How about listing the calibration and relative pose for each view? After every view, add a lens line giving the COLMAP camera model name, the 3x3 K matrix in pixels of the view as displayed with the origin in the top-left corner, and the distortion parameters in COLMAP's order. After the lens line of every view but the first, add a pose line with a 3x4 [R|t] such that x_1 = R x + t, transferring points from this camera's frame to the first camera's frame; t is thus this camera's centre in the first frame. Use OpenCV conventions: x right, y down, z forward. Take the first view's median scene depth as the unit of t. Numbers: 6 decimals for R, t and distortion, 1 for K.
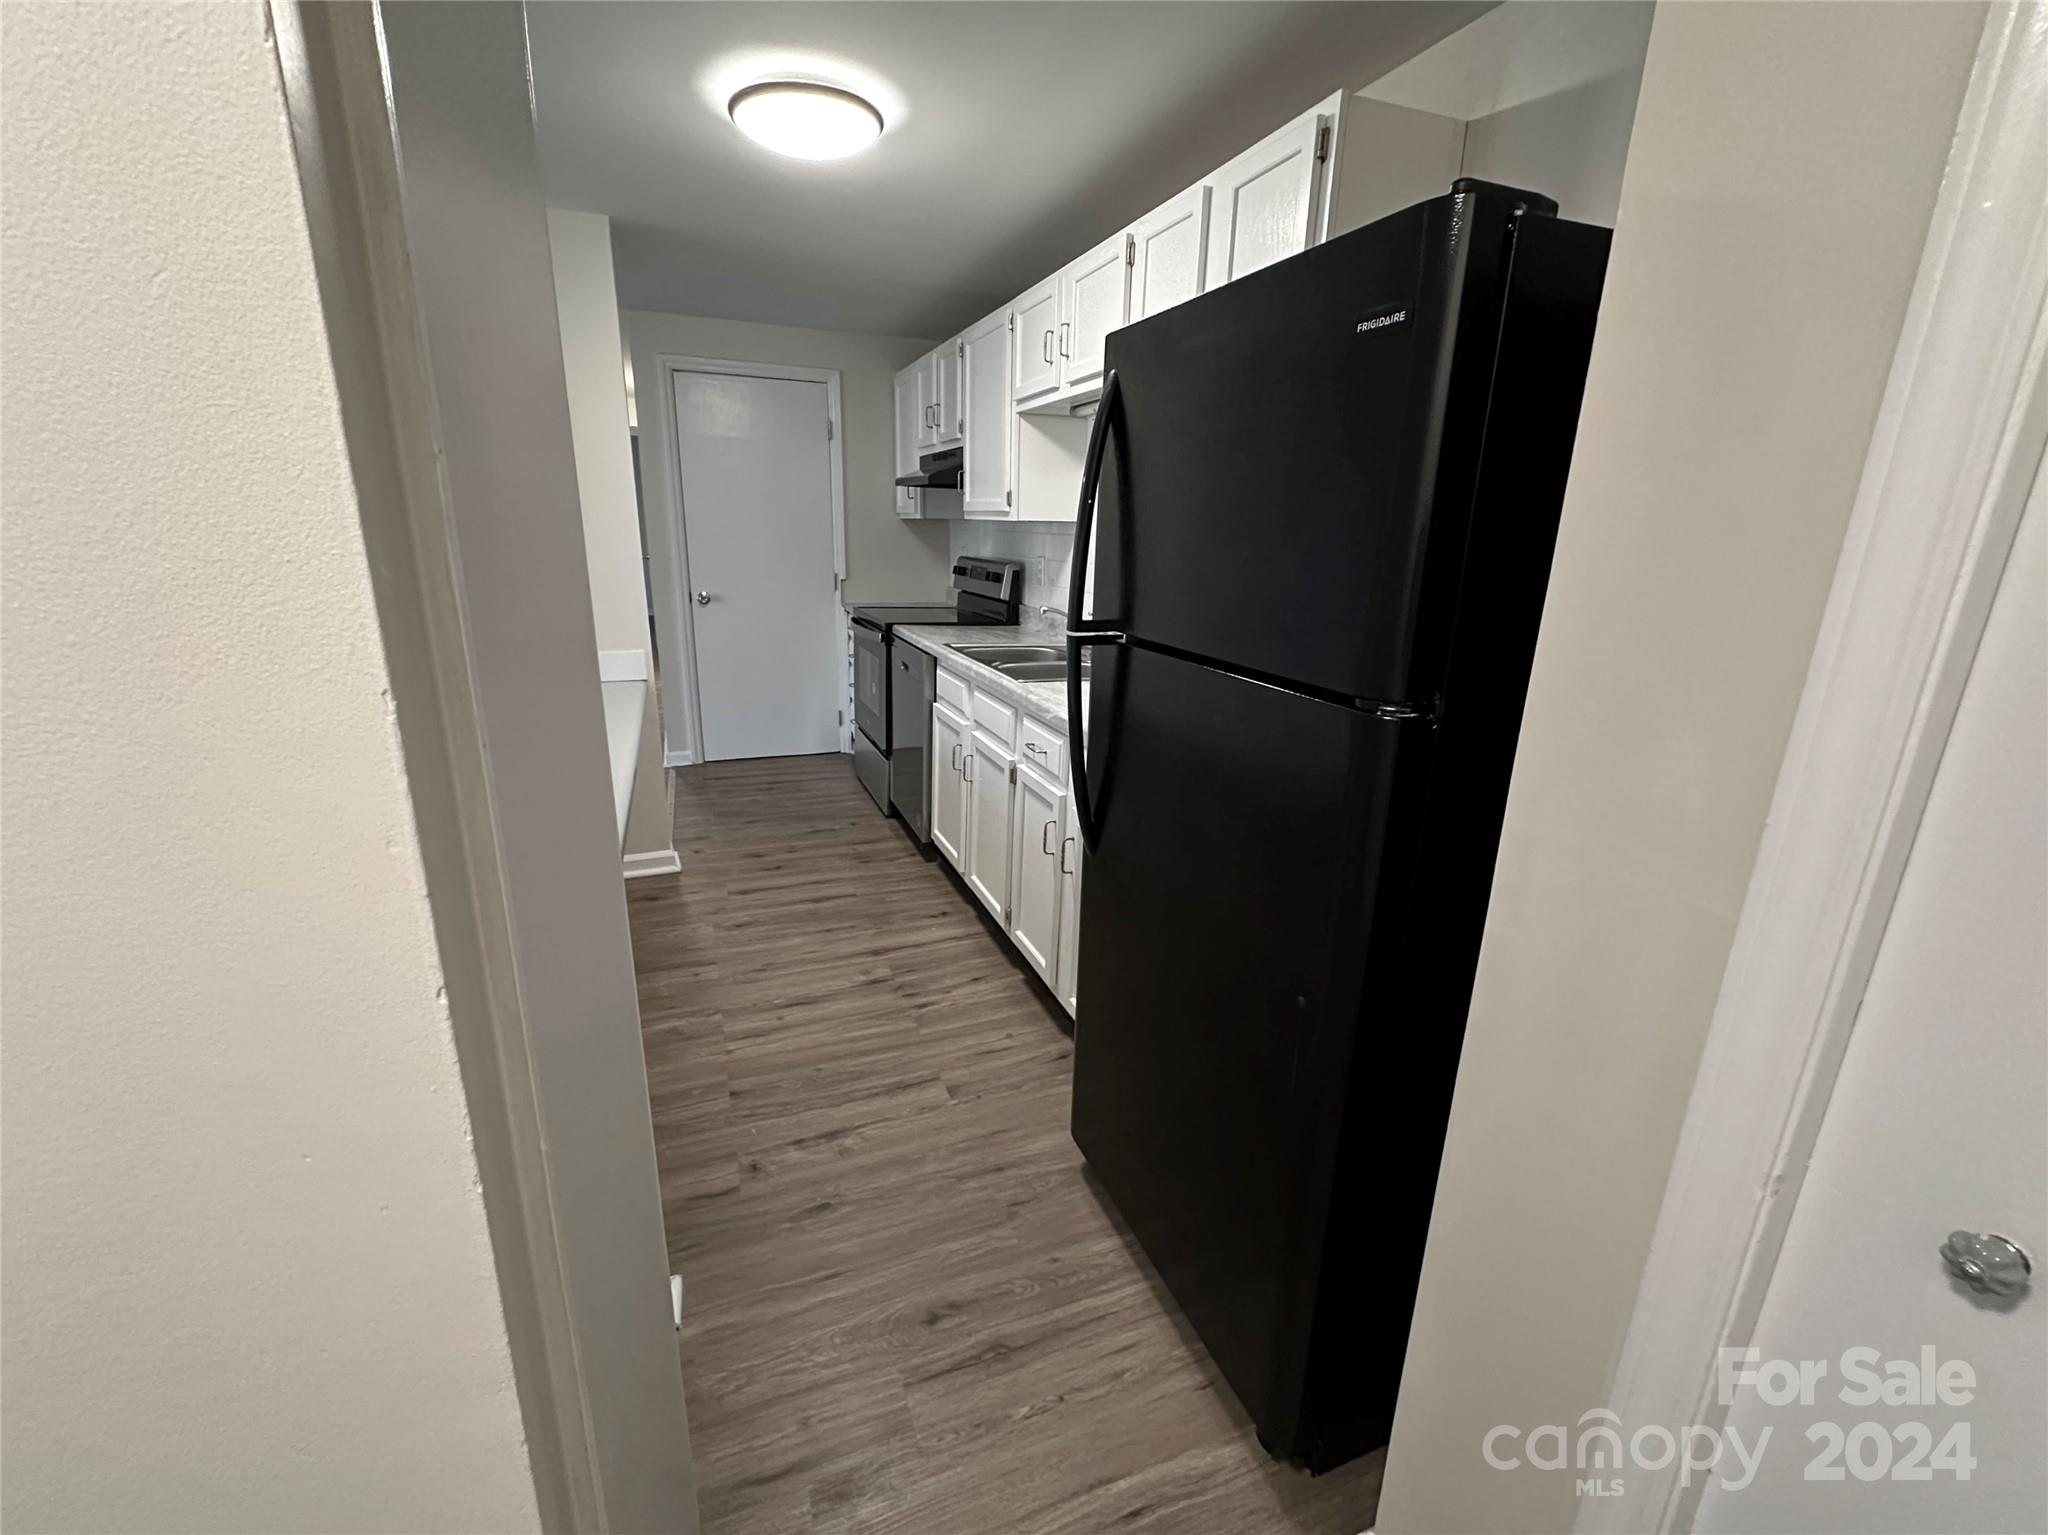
lens RADIAL K [[846.7, 0, 1025.1], [0, 846.7, 755.5], [0, 0, 1]] dist [0.000006, -0.000024]
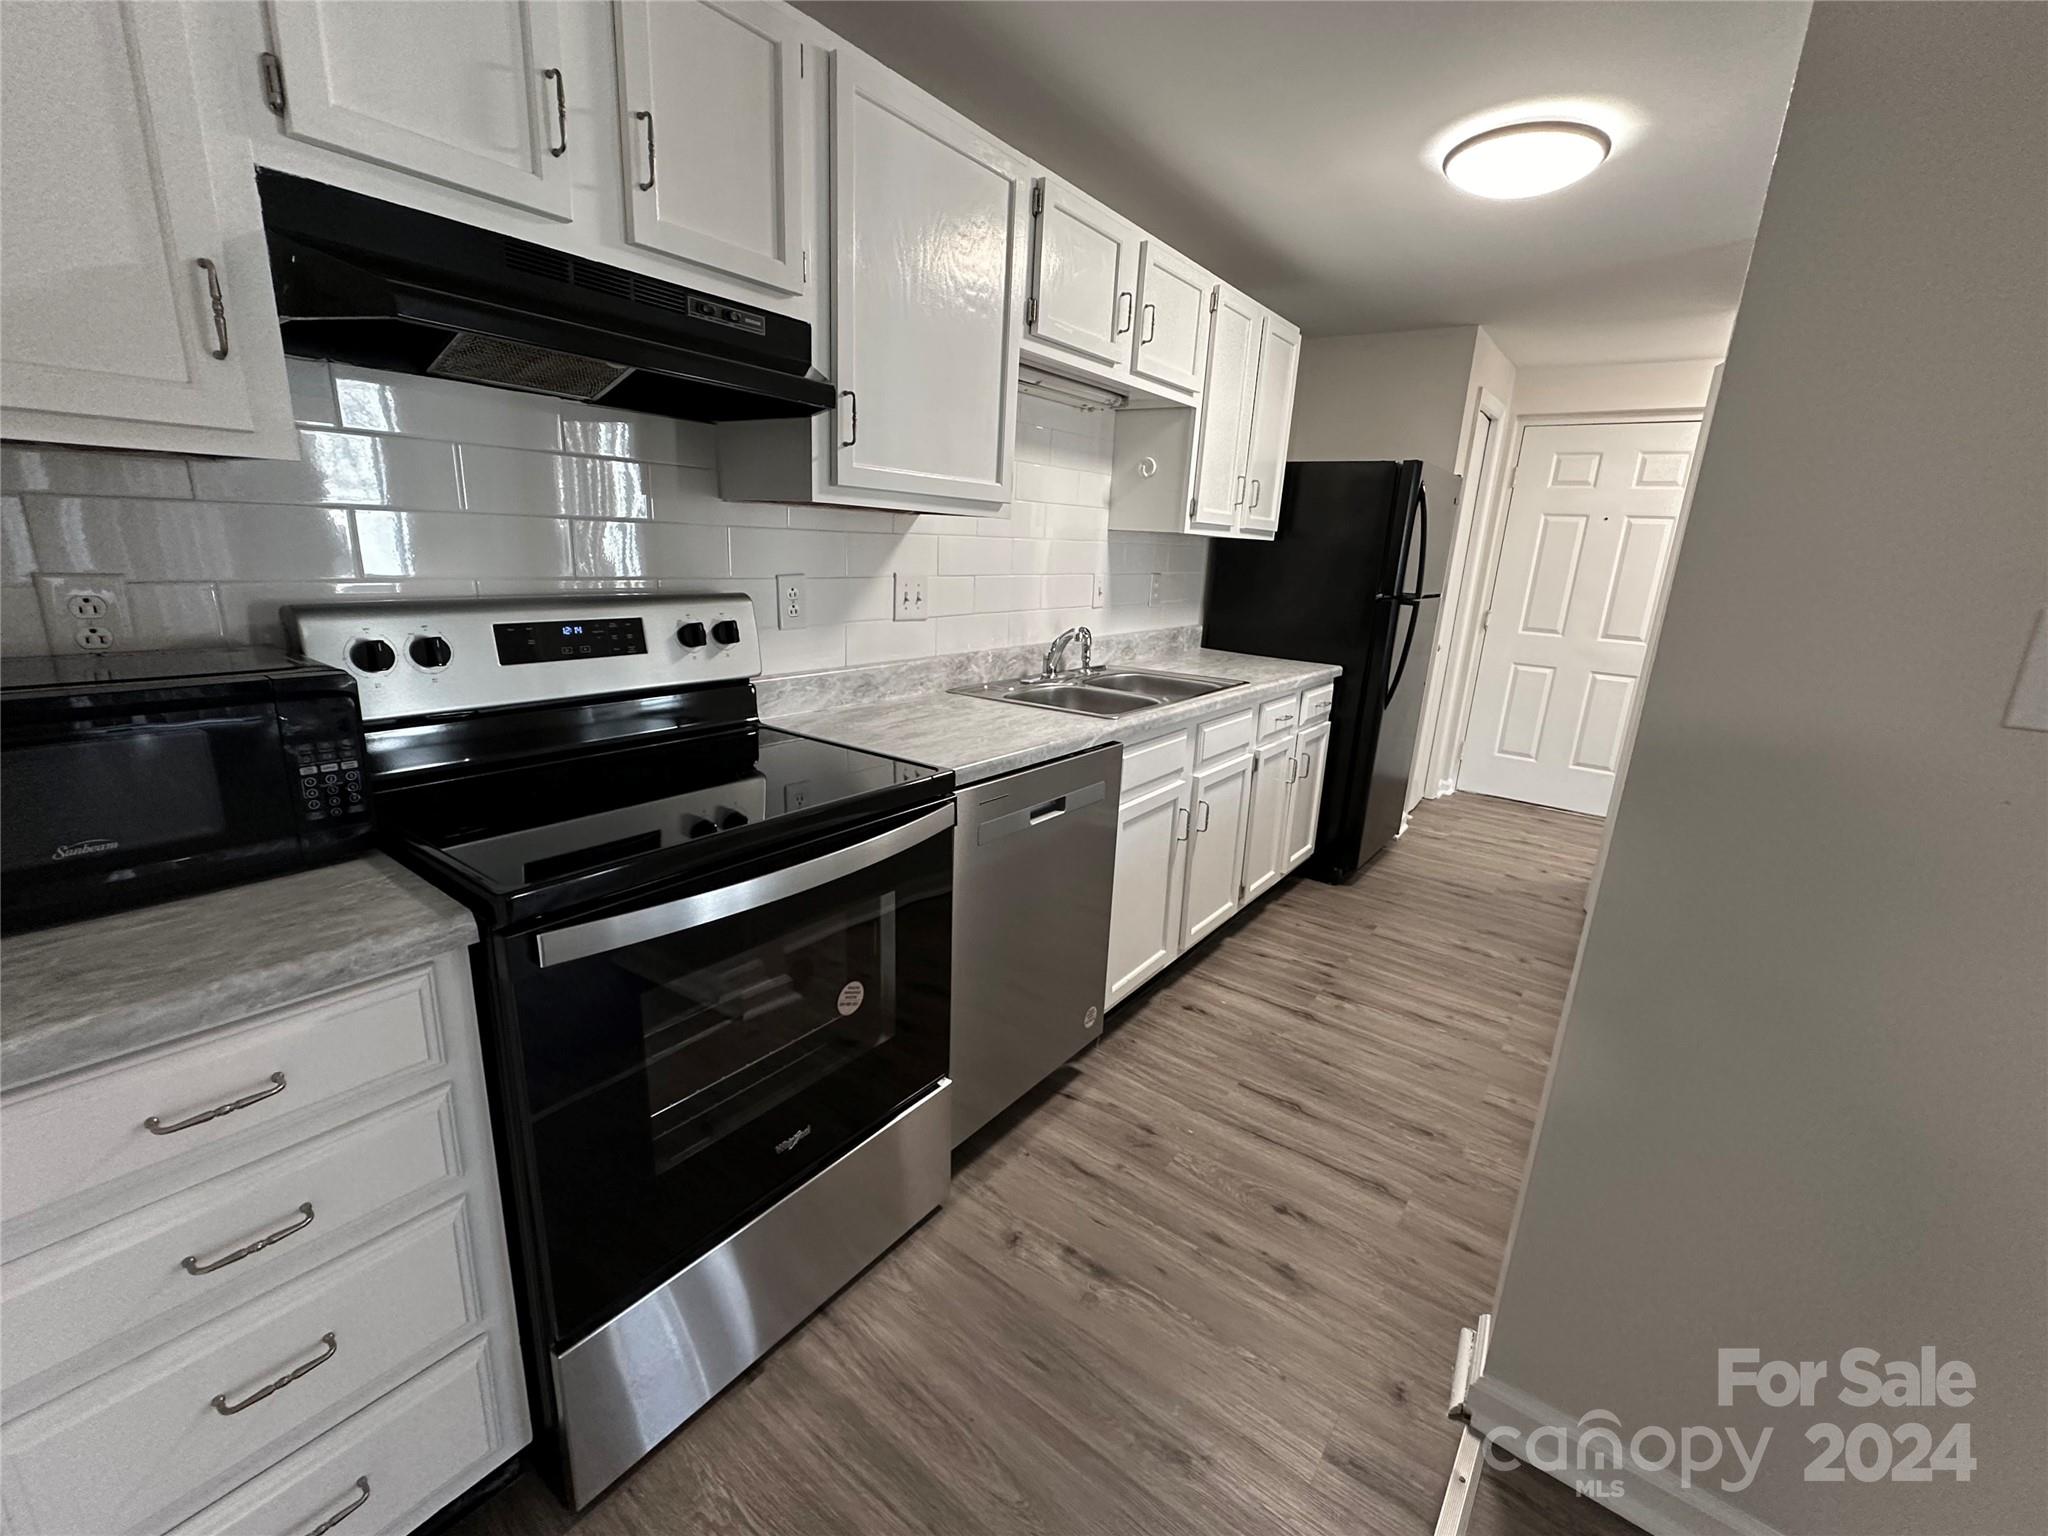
lens RADIAL K [[848.9, 0, 1030.9], [0, 848.9, 767.1], [0, 0, 1]] dist [0.000393, 0.000092]
pose [[-0.519668, -0.263249, 0.812800, -0.638958], [0.172348, 0.899489, 0.401518, -0.391245], [-0.836804, 0.348741, -0.422065, 1.424176]]
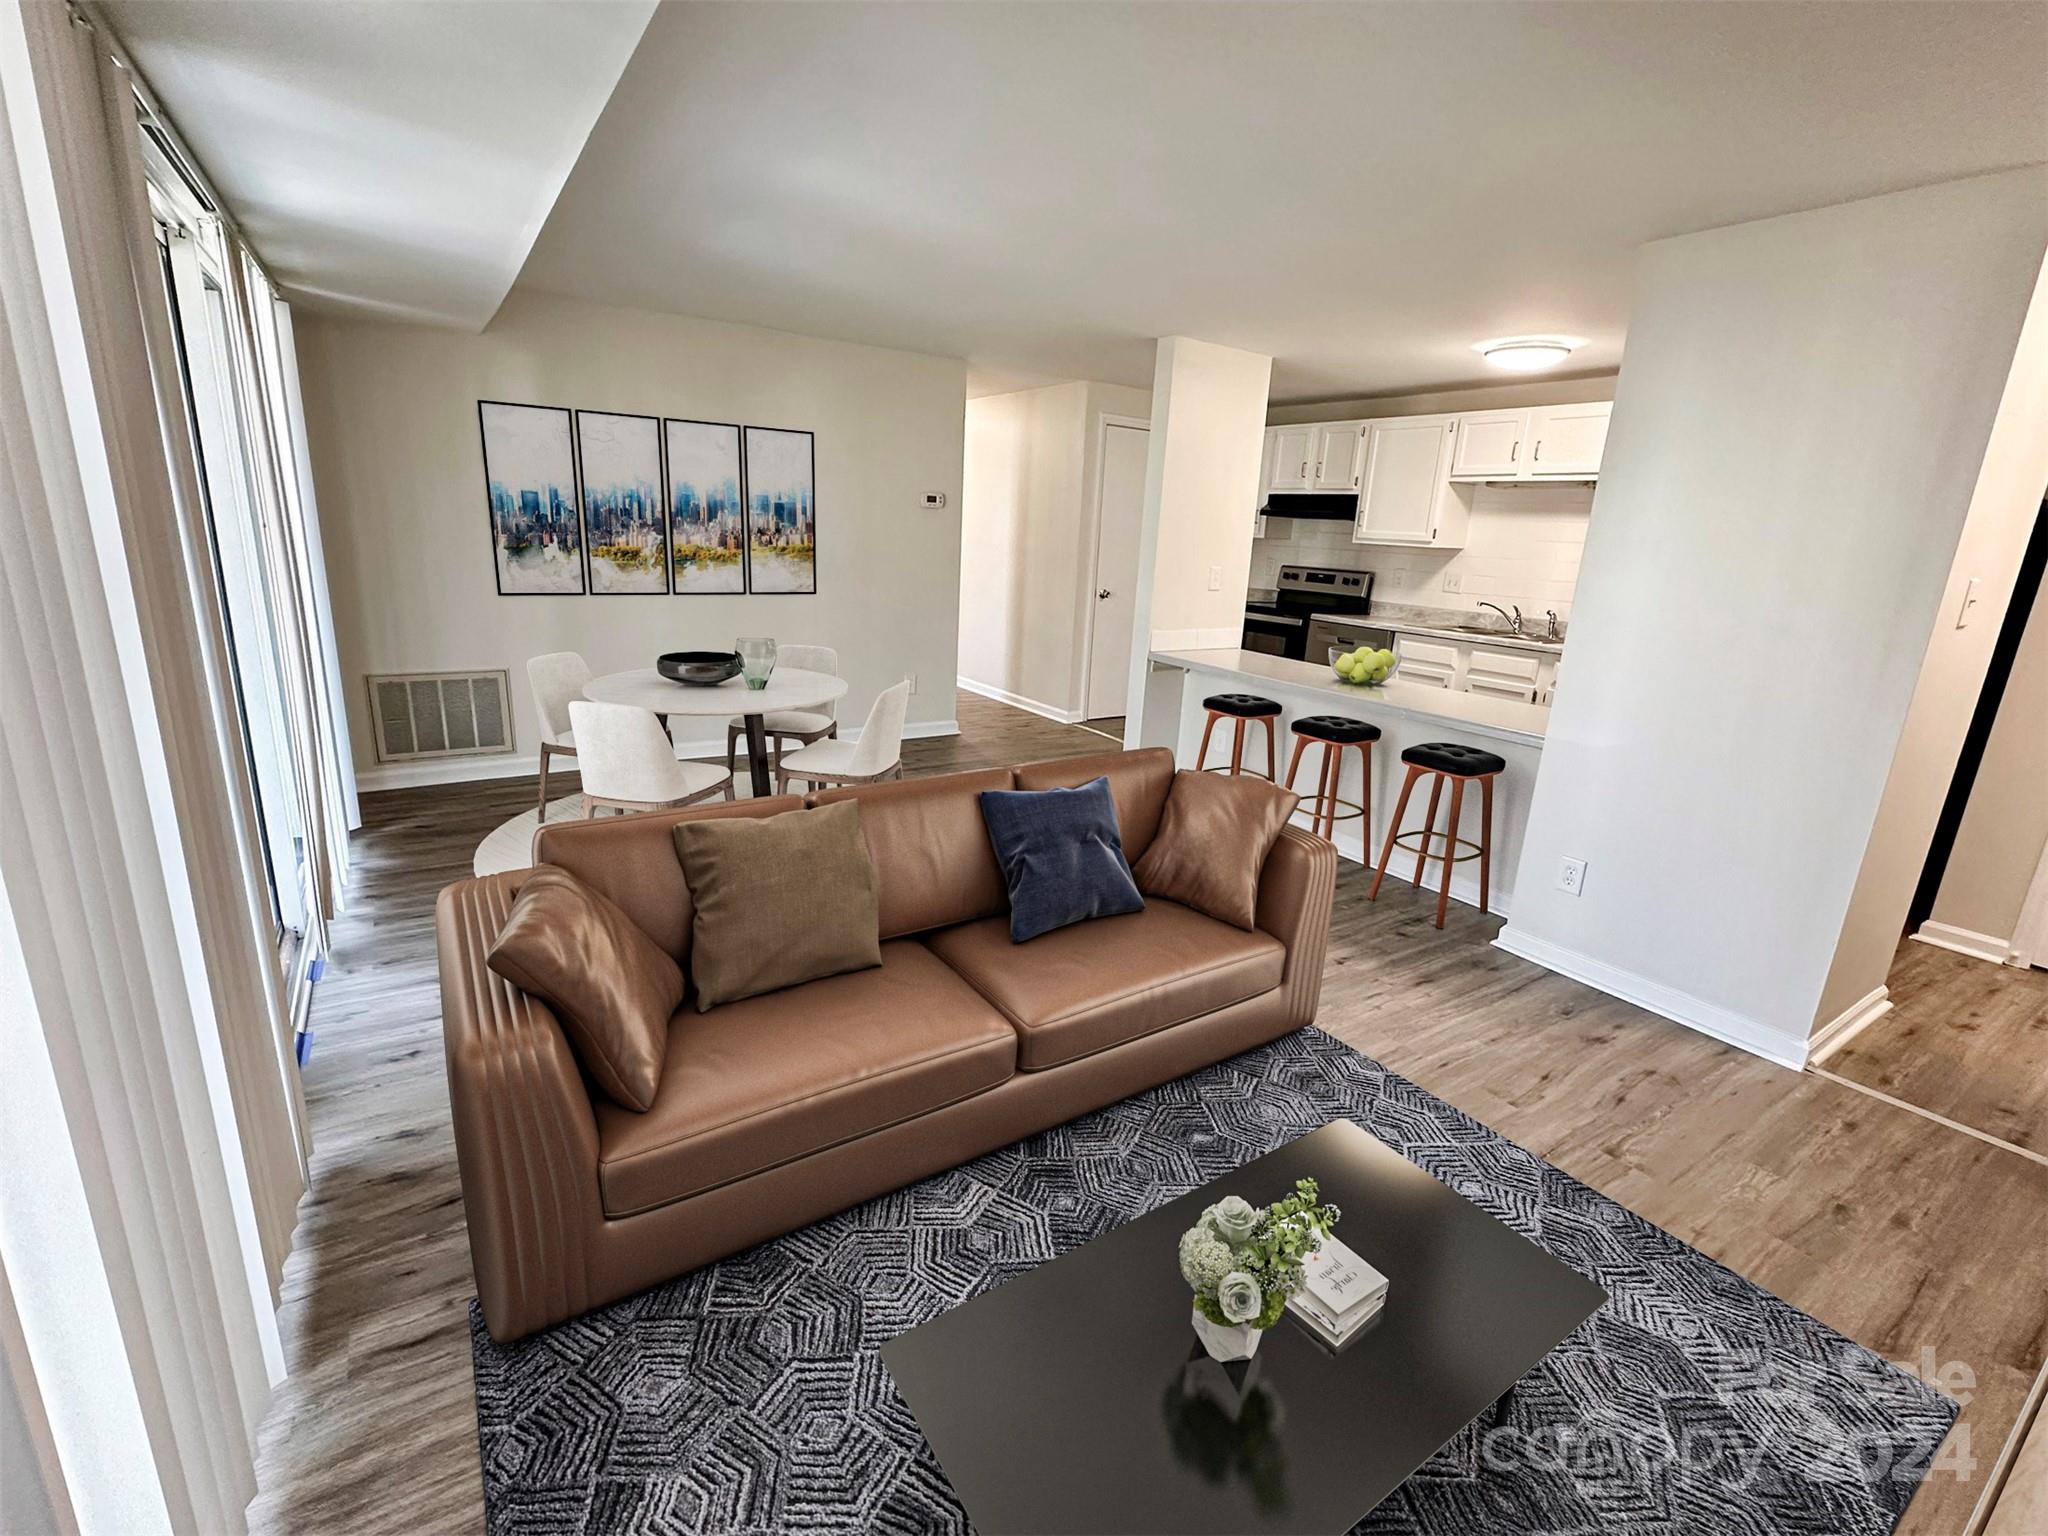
lens RADIAL K [[924.3, 0, 1029.6], [0, 924.3, 764.7], [0, 0, 1]] dist [-0.000836, 0.000018]
pose [[0.976703, -0.022882, 0.213373, -1.227321], [0.024953, 0.999664, -0.007018, 0.133313], [-0.213141, 0.012178, 0.976946, -0.569644]]
